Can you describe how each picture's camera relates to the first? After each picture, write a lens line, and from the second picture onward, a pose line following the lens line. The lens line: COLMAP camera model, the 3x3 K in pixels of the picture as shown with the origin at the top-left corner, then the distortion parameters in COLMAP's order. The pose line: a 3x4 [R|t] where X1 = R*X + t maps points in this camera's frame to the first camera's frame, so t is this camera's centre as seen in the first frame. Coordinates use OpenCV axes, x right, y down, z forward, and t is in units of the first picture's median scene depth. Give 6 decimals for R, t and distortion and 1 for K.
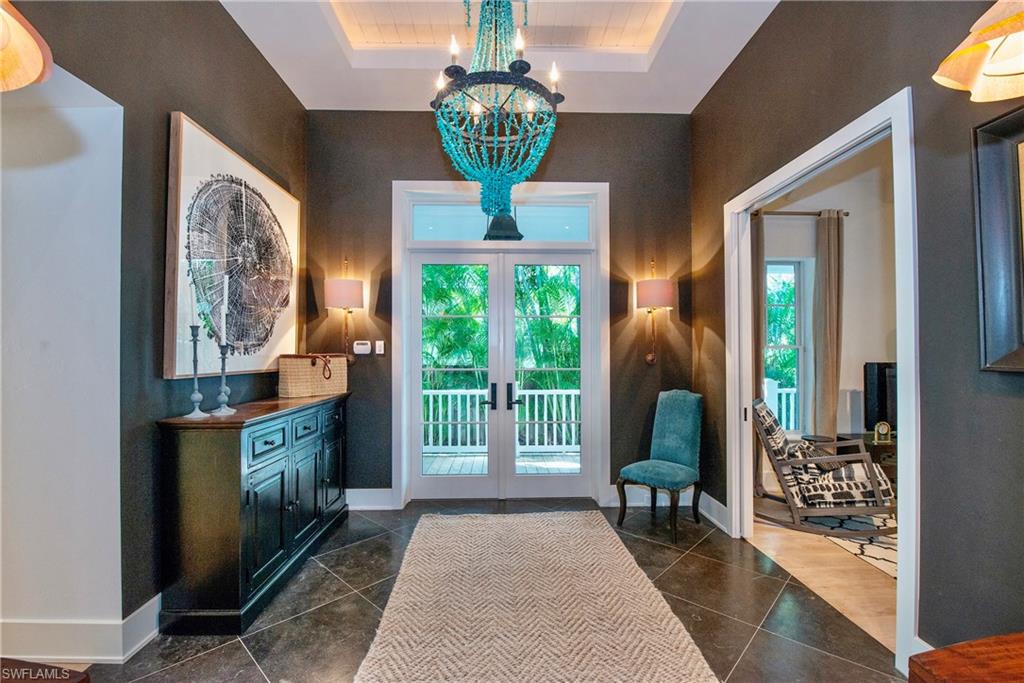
lens RADIAL K [[447.7, 0, 517.3], [0, 447.7, 341.0], [0, 0, 1]] dist [-0.002037, -0.000489]
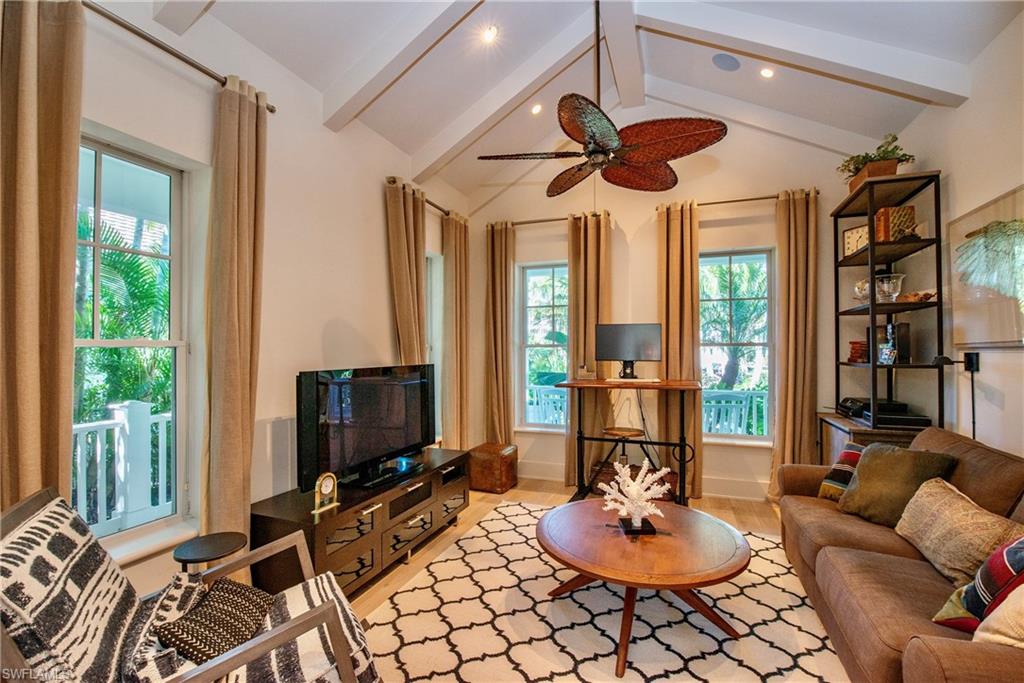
lens RADIAL K [[447.7, 0, 517.8], [0, 447.7, 343.4], [0, 0, 1]] dist [-0.002037, -0.000489]
pose [[0.383916, 0.005798, 0.923350, 0.346917], [-0.011263, 0.999935, -0.001596, 0.010105], [-0.923299, -0.009787, 0.383956, 0.507739]]
